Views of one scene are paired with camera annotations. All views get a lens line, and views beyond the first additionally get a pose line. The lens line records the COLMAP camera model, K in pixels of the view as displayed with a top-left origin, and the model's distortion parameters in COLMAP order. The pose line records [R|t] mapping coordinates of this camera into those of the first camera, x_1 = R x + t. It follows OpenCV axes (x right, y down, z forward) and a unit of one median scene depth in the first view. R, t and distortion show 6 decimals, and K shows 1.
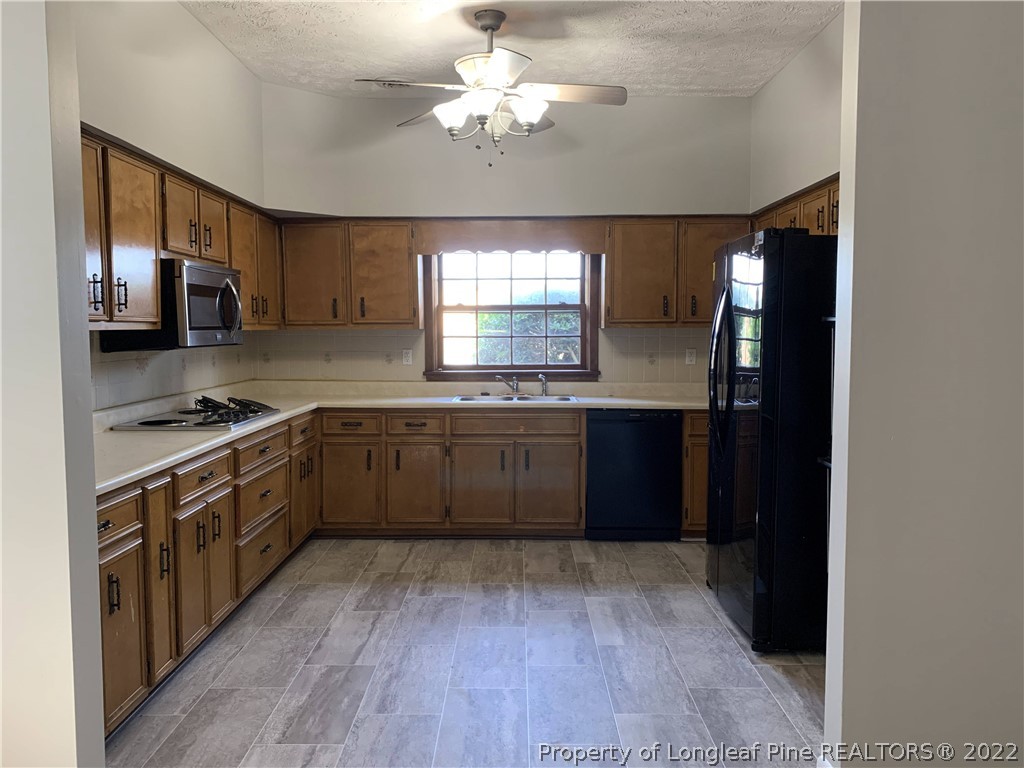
lens RADIAL K [[785.2, 0, 510.8], [0, 785.2, 384.8], [0, 0, 1]] dist [0.040874, -0.017157]
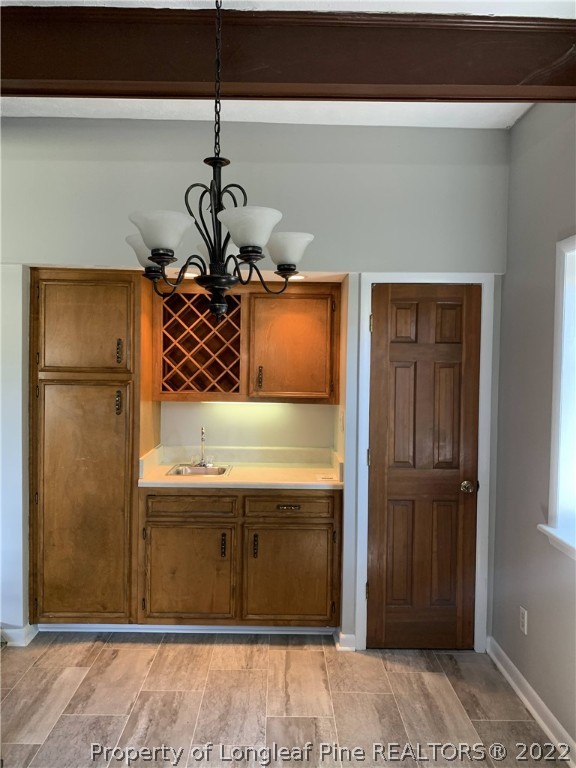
lens RADIAL K [[588.9, 0, 286.8], [0, 588.9, 383.1], [0, 0, 1]] dist [0.040874, -0.017157]
pose [[-0.999703, -0.013730, -0.020113, -0.144090], [-0.015730, 0.994566, 0.102914, -0.170595], [0.018591, 0.103200, -0.994487, 1.636030]]
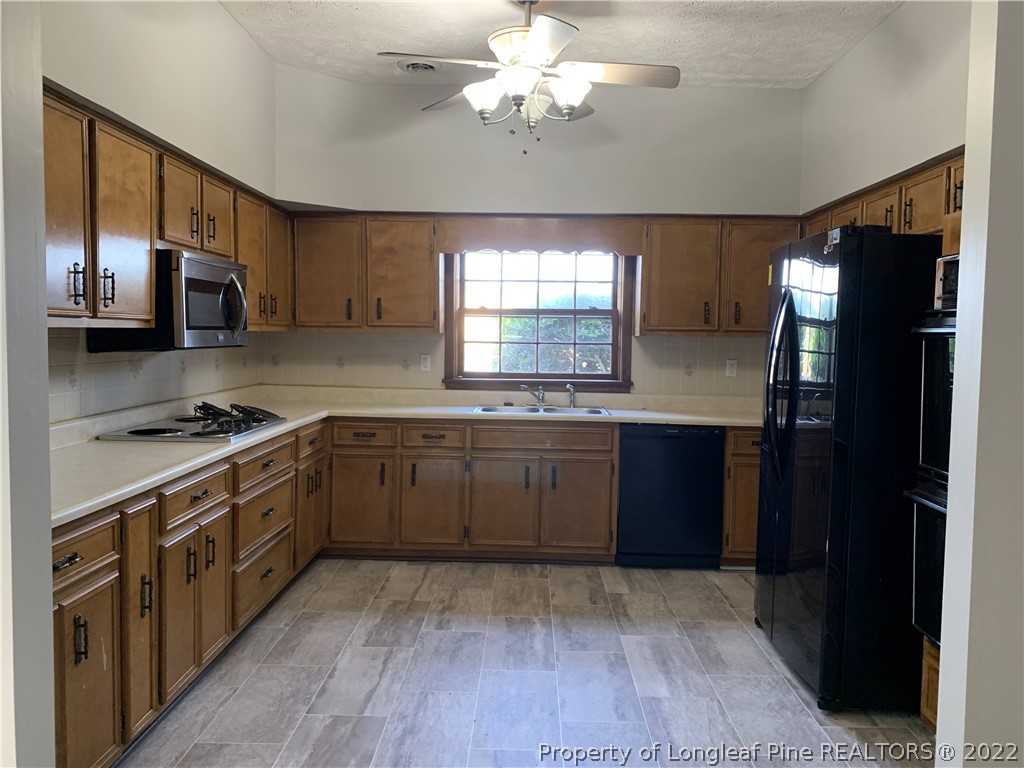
lens RADIAL K [[785.2, 0, 516.3], [0, 785.2, 380.6], [0, 0, 1]] dist [0.040874, -0.017157]
pose [[0.999792, 0.018822, -0.007886, -0.023718], [-0.018925, 0.999735, -0.013083, -0.006338], [0.007638, 0.013229, 0.999883, 0.101414]]
